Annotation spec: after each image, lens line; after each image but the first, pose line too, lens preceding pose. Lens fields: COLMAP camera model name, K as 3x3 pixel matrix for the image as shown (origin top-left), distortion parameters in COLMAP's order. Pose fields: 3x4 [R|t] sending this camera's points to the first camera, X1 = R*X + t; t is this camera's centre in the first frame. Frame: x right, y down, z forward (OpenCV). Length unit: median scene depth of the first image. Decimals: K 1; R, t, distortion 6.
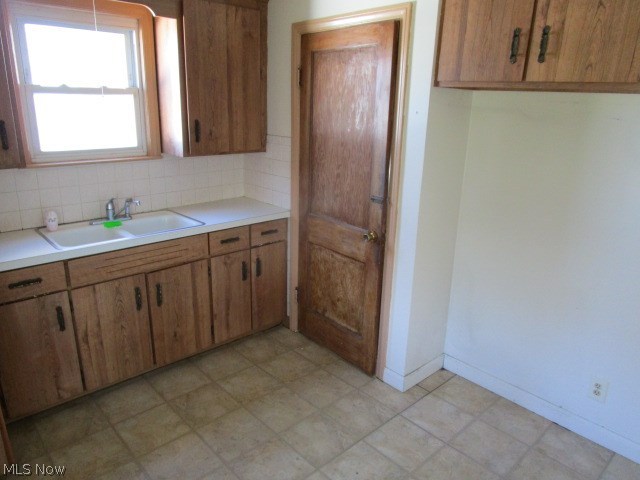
lens RADIAL K [[459.4, 0, 318.8], [0, 459.4, 240.8], [0, 0, 1]] dist [-0.014952, -0.001090]
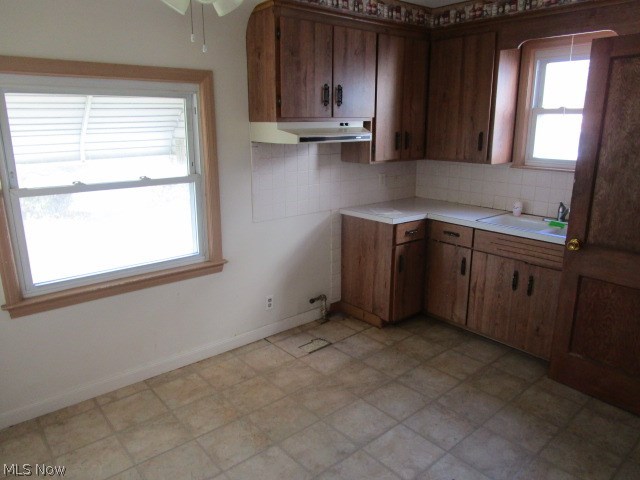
lens RADIAL K [[459.4, 0, 319.3], [0, 459.4, 238.0], [0, 0, 1]] dist [-0.014952, -0.001090]
pose [[-0.033857, 0.226538, -0.973414, 0.819274], [-0.293507, 0.928771, 0.226358, -0.105224], [0.955357, 0.293367, 0.035045, 0.459525]]
